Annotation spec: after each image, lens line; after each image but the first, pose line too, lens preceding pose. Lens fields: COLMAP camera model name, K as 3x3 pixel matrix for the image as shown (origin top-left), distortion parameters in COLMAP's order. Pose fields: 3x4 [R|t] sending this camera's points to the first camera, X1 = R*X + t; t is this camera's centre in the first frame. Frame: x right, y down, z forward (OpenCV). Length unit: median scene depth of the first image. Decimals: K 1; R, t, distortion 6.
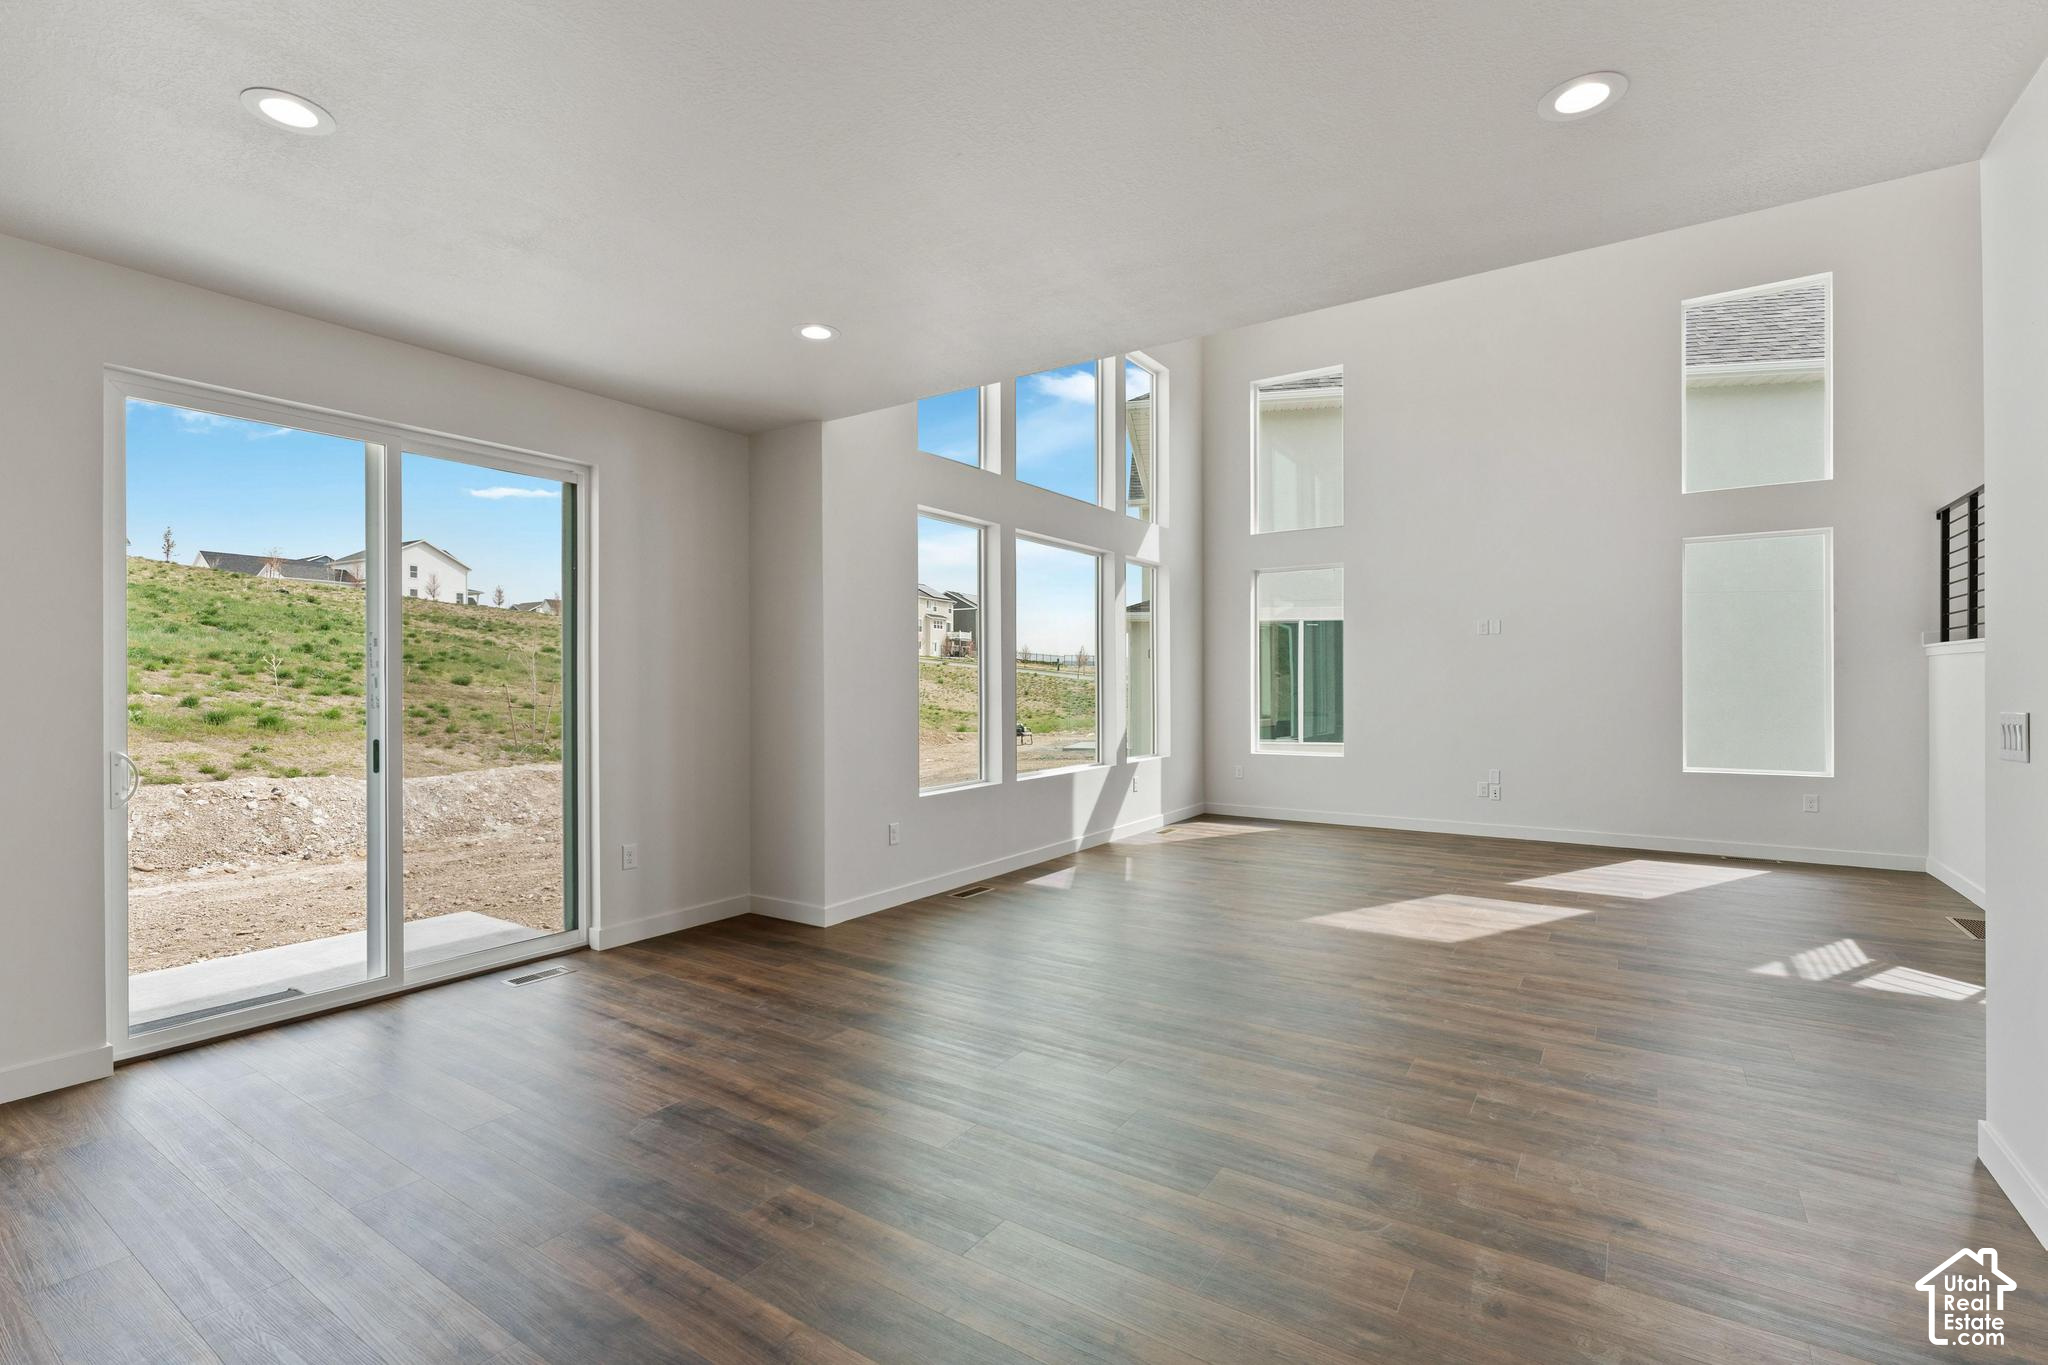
lens RADIAL K [[950.8, 0, 1017.3], [0, 950.8, 679.5], [0, 0, 1]] dist [-0.000954, -0.001372]
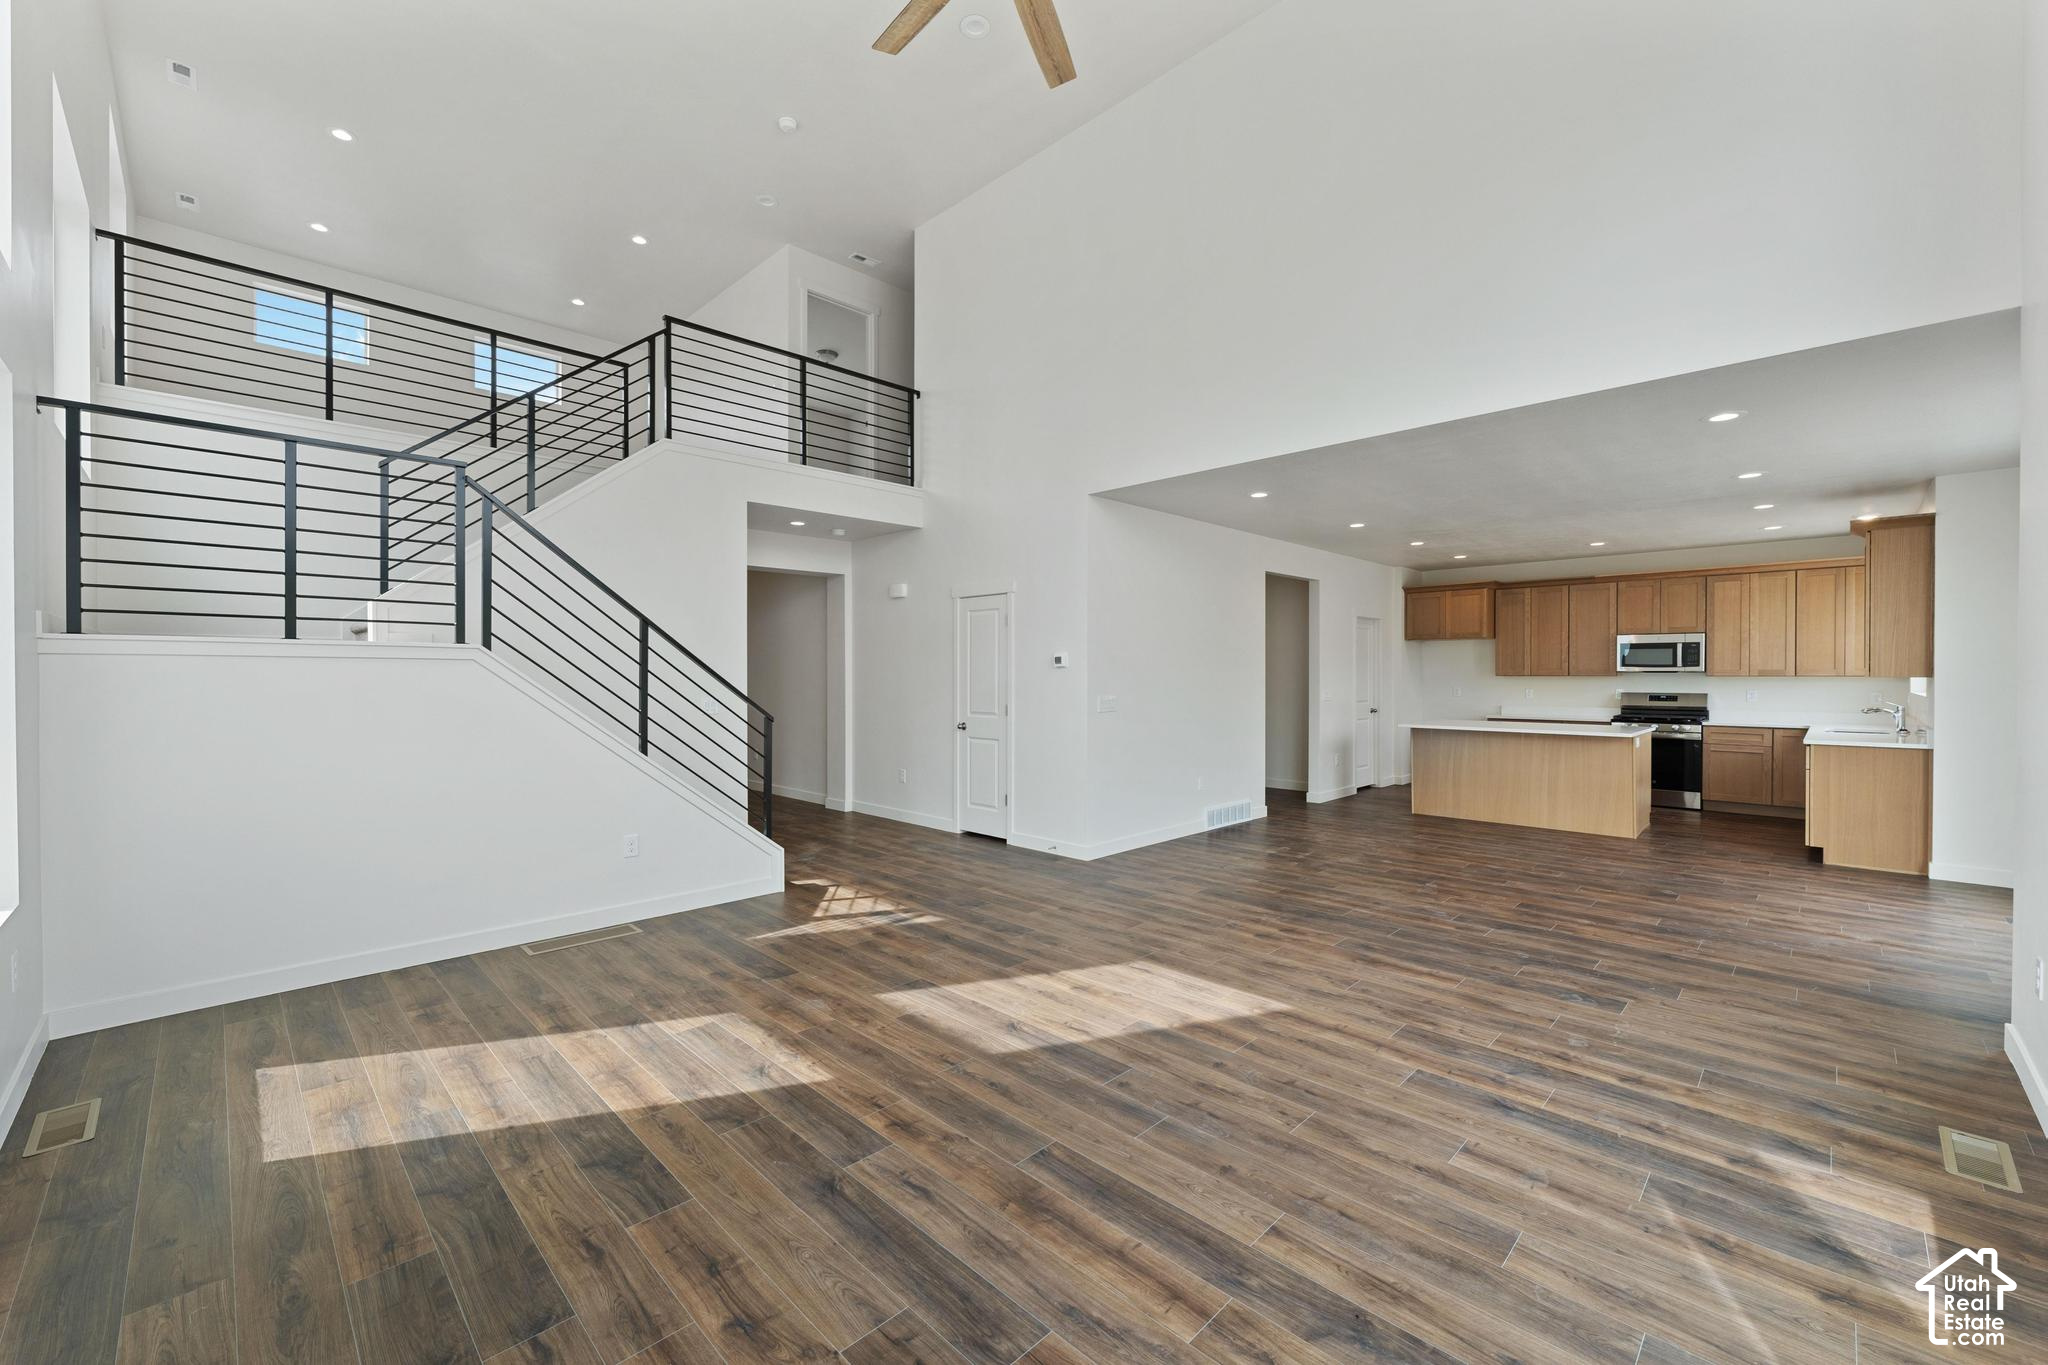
lens RADIAL K [[812.0, 0, 1013.7], [0, 812.0, 678.7], [0, 0, 1]] dist [-0.002146, -0.000527]
pose [[-0.978729, 0.001523, 0.205152, 0.252529], [0.002273, 0.999992, 0.003421, -0.009251], [-0.205145, 0.003814, -0.978724, 1.126125]]
